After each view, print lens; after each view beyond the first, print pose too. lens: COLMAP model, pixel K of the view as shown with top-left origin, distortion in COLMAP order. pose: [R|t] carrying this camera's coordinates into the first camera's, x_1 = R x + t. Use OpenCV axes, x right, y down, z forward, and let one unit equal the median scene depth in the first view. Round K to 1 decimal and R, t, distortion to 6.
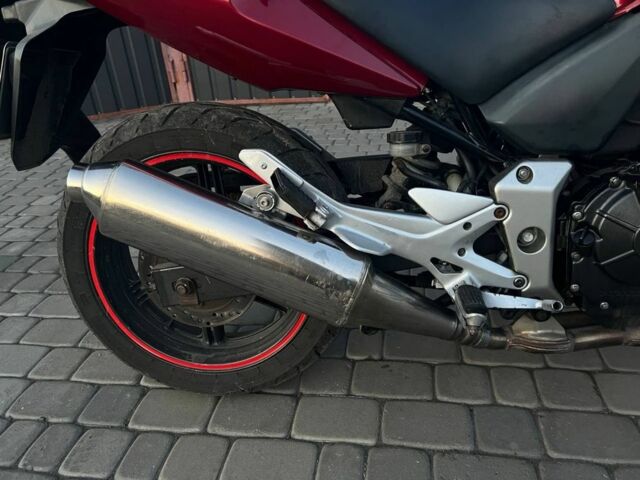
lens RADIAL K [[485.3, 0, 319.1], [0, 485.3, 238.9], [0, 0, 1]] dist [0.069620, -0.078794]
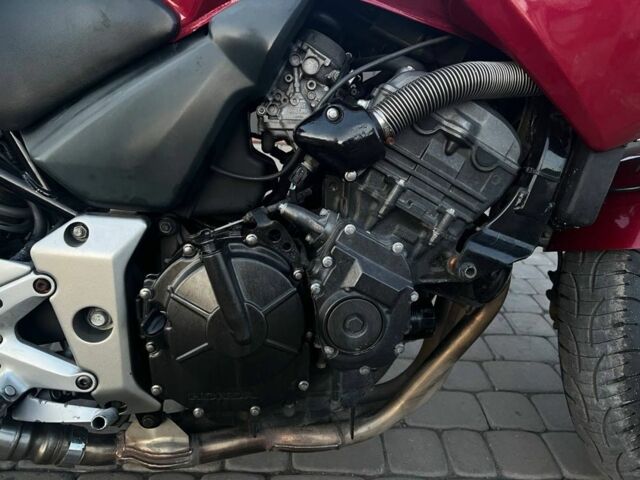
lens RADIAL K [[485.3, 0, 332.0], [0, 485.3, 246.2], [0, 0, 1]] dist [0.069620, -0.078794]
pose [[0.969062, 0.048017, 0.242103, 0.572425], [-0.029316, 0.996342, -0.080267, -0.062539], [-0.245072, 0.070686, 0.966925, 0.200302]]
